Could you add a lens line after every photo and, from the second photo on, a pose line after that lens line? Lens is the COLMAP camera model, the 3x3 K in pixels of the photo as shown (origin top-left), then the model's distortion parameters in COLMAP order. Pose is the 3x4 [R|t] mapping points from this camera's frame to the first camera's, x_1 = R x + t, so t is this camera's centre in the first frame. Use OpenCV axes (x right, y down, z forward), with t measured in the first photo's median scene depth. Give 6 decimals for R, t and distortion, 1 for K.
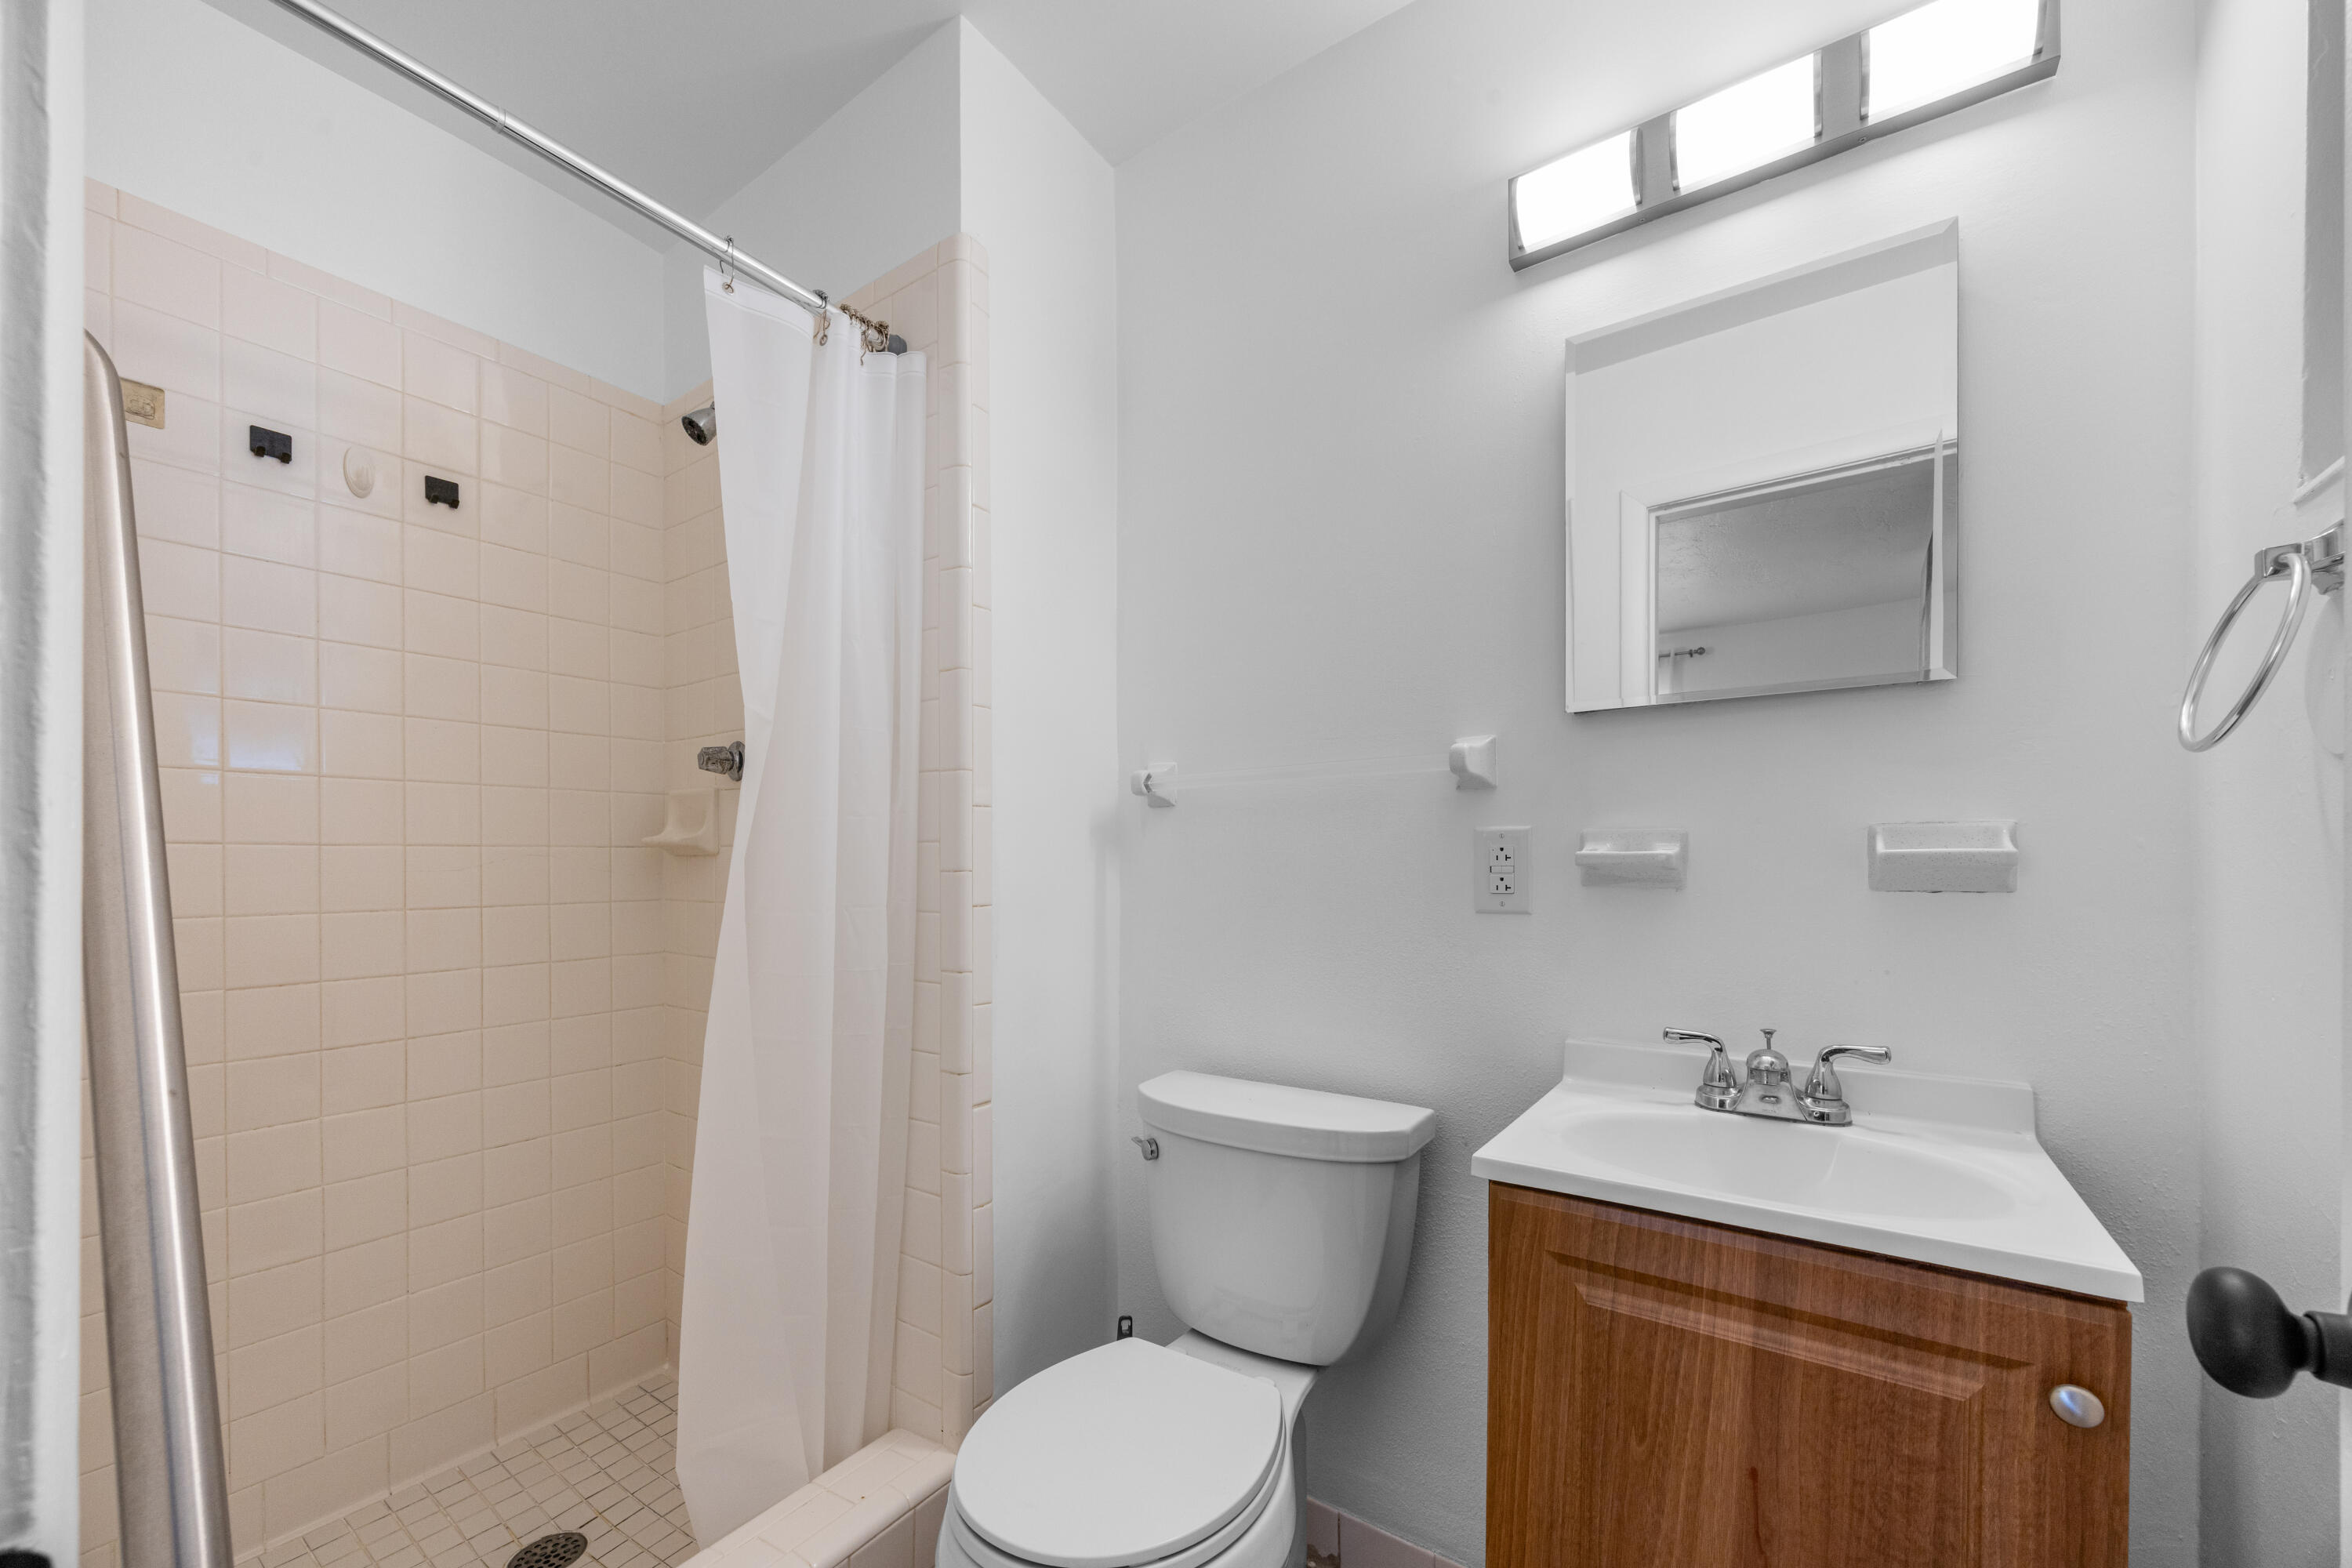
lens RADIAL K [[911.2, 0, 1131.9], [0, 911.2, 856.2], [0, 0, 1]] dist [-0.002791, -0.000432]
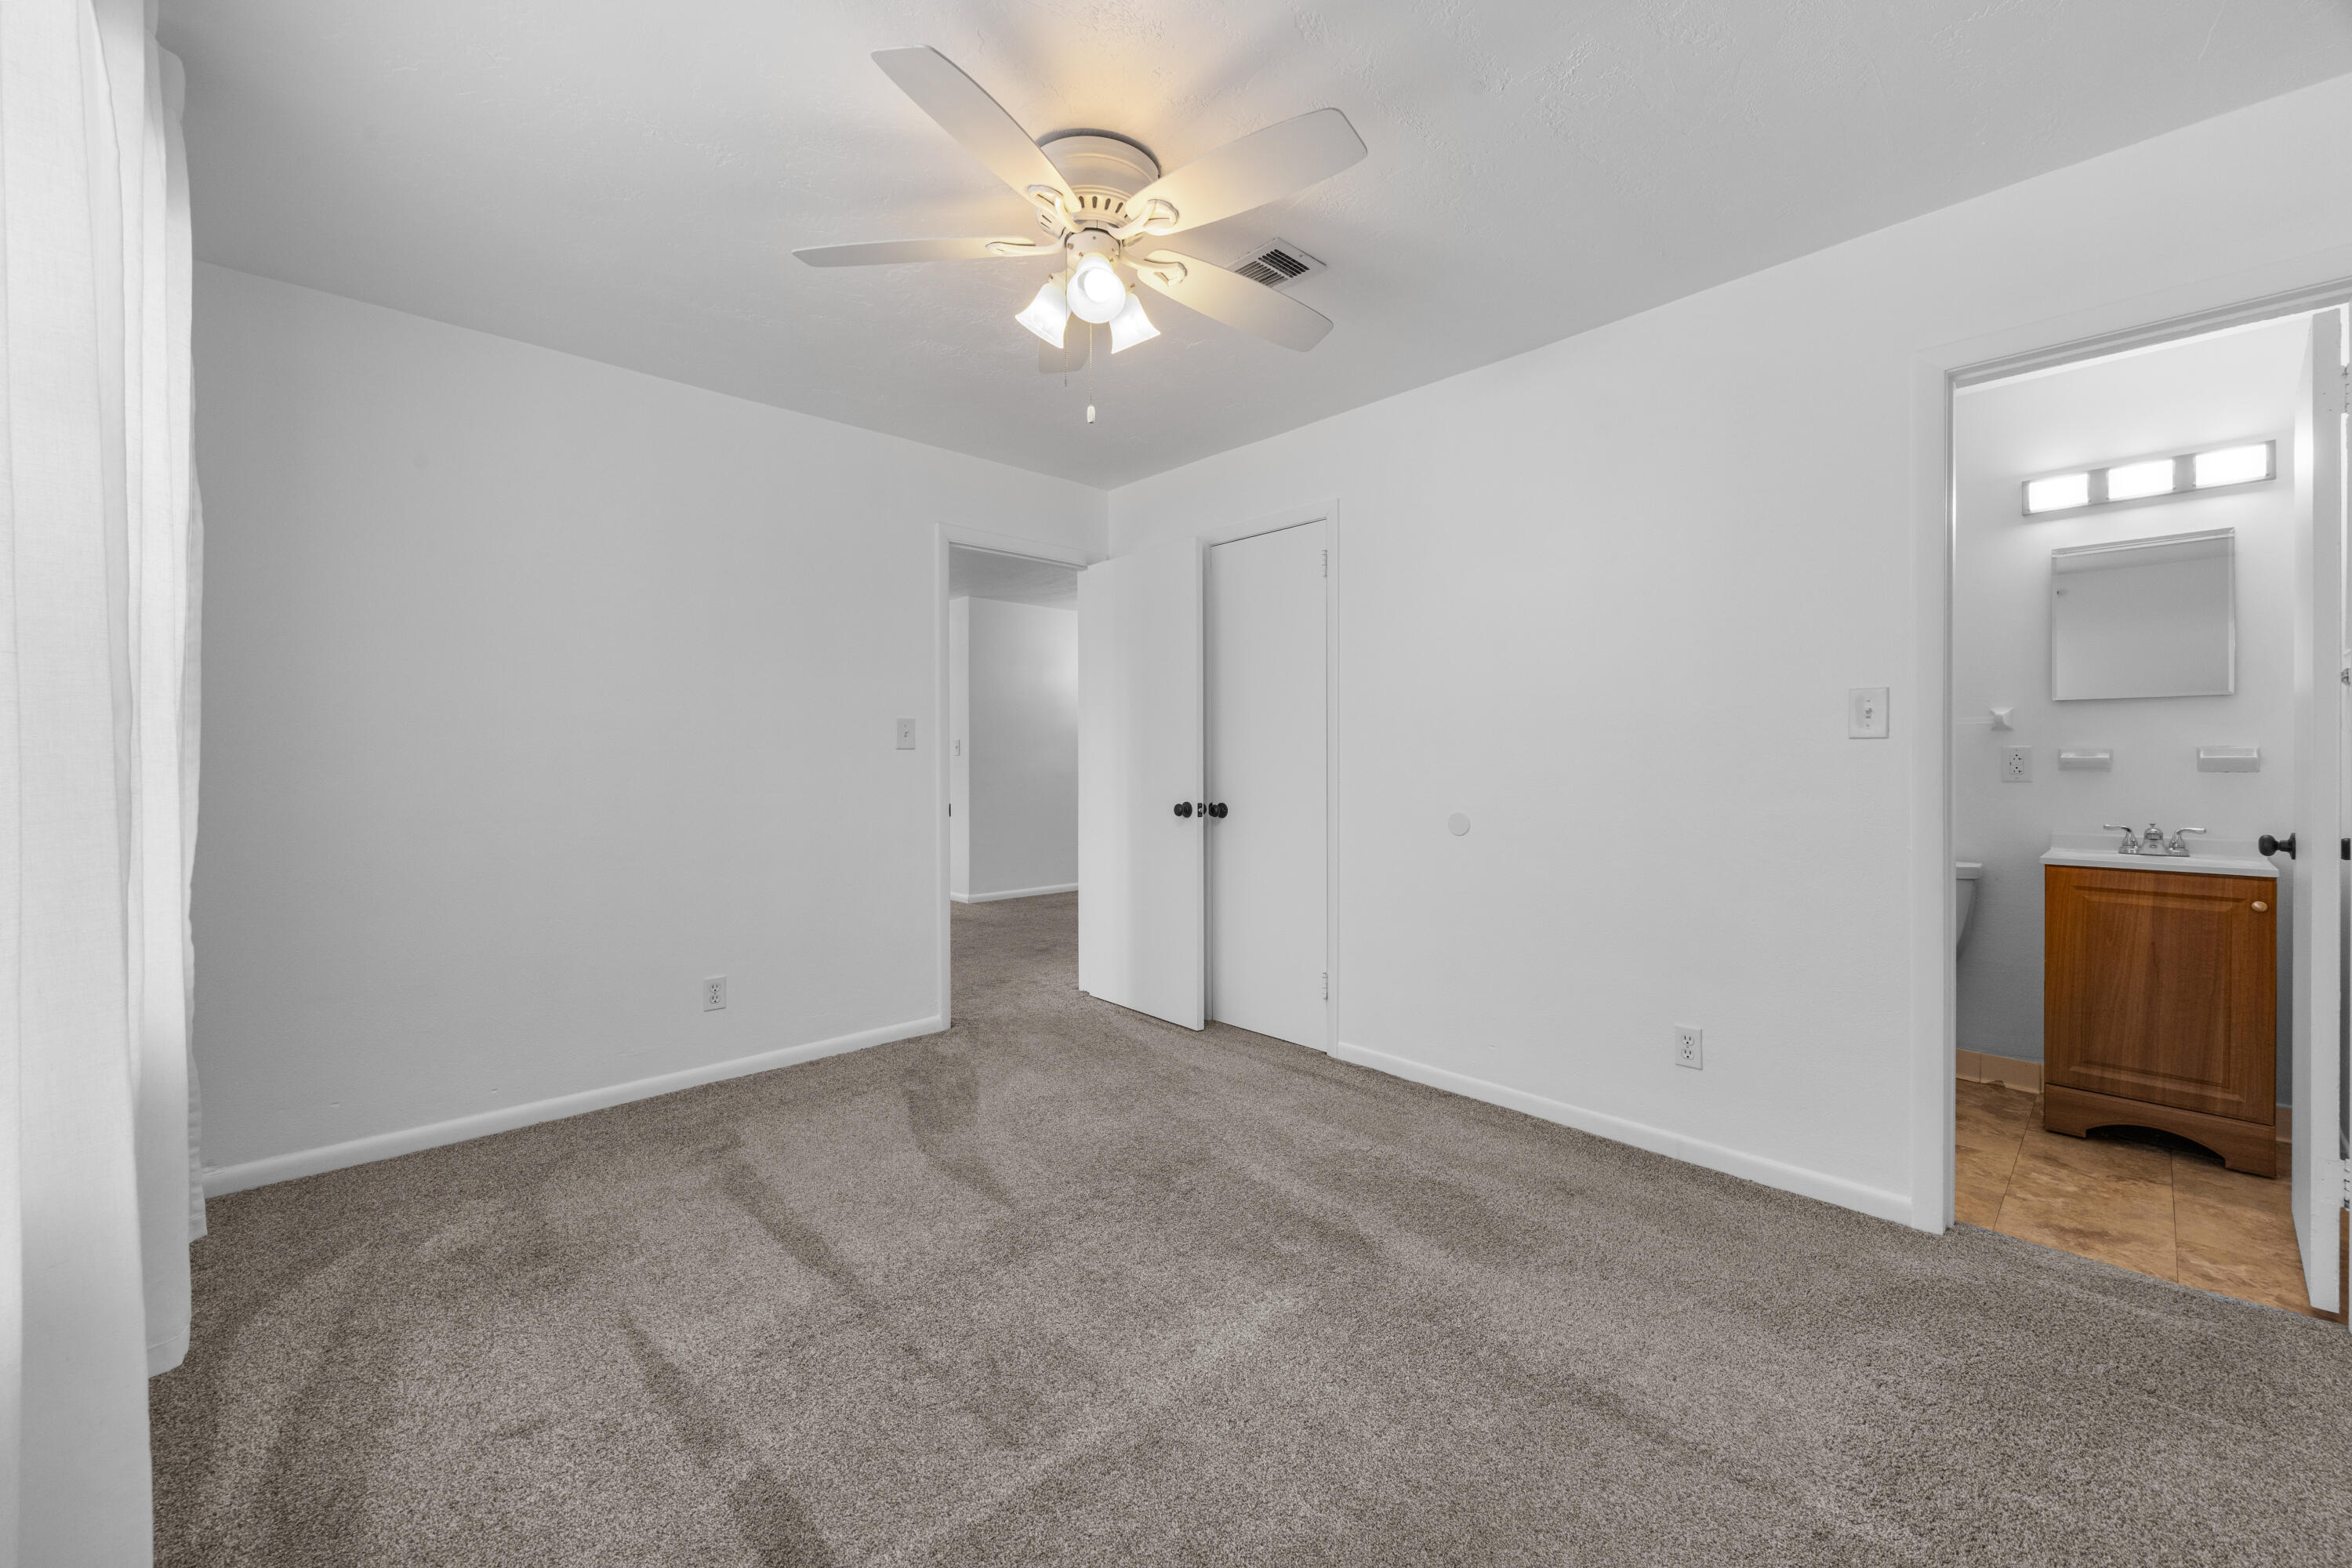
lens RADIAL K [[910.2, 0, 1165.3], [0, 910.2, 756.8], [0, 0, 1]] dist [-0.000663, 0.000013]
pose [[0.983481, 0.001349, -0.181004, -1.776112], [-0.001453, 0.999999, -0.000442, 0.000056], [0.181003, 0.000698, 0.983482, -2.291497]]
